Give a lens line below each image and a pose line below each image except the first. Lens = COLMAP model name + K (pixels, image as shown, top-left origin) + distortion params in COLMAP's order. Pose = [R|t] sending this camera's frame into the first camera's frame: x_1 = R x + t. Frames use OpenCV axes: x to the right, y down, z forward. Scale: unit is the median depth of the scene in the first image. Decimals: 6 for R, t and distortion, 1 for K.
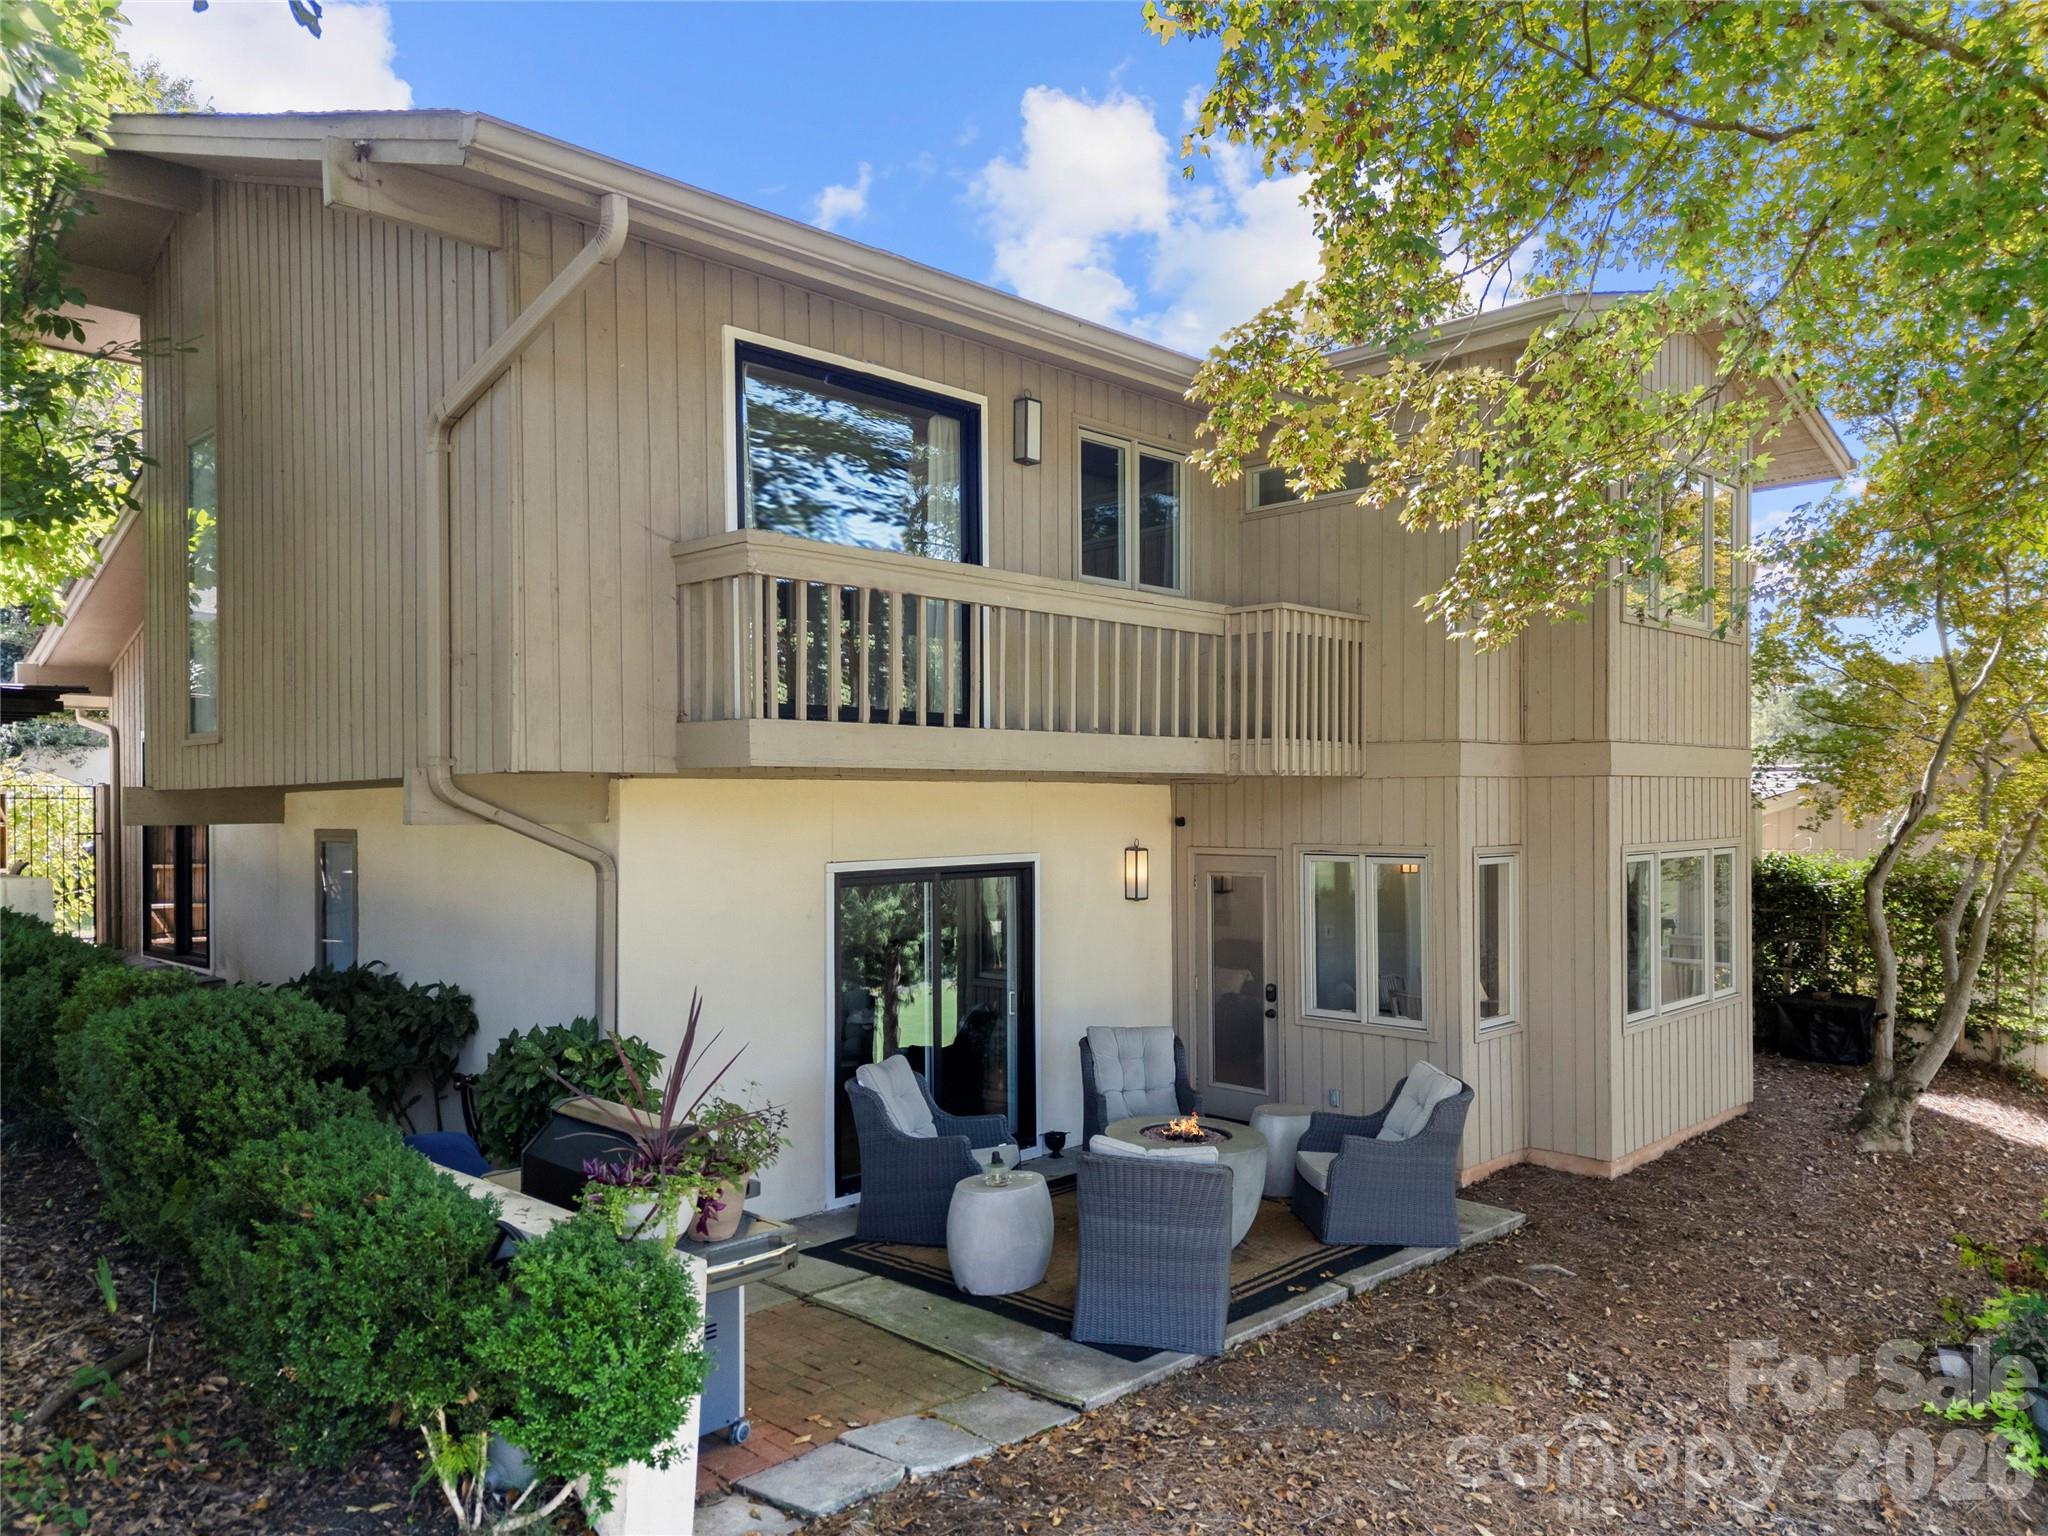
lens RADIAL K [[1429.9, 0, 1024.0], [0, 1429.9, 768.0], [0, 0, 1]] dist [0.060312, -0.000455]
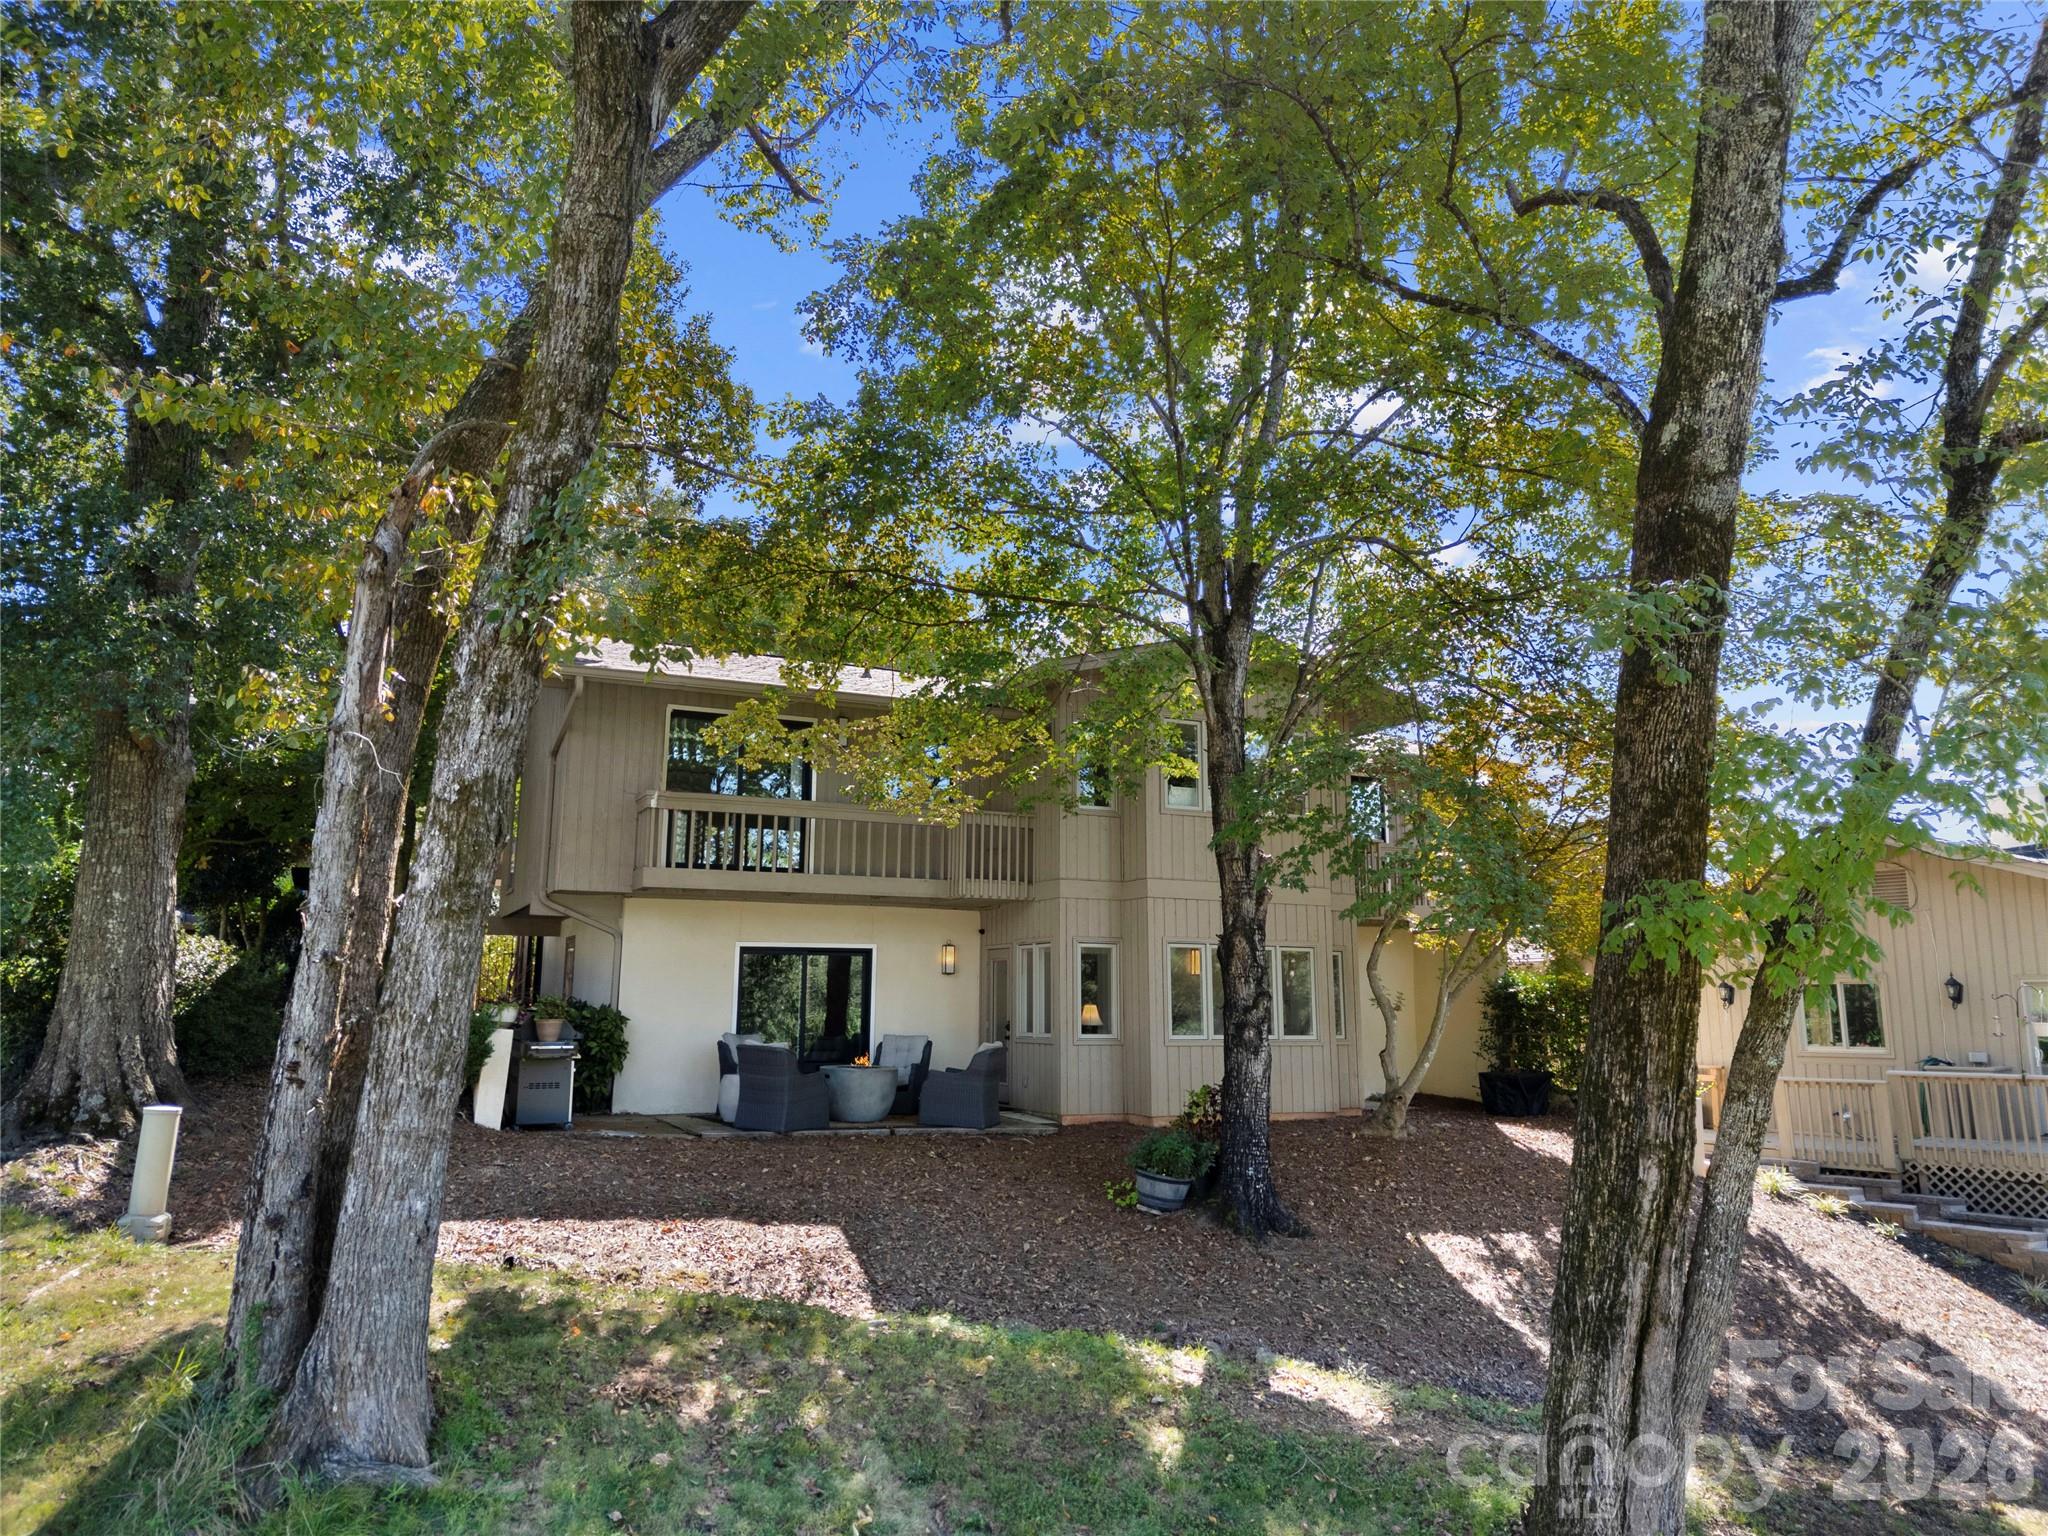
lens RADIAL K [[1429.9, 0, 1024.0], [0, 1429.9, 768.0], [0, 0, 1]] dist [0.060312, -0.000455]
pose [[0.930129, -0.047423, -0.364158, 0.911620], [-0.005336, 0.989777, -0.142527, 0.099993], [0.367194, 0.134512, 0.920367, -0.717616]]
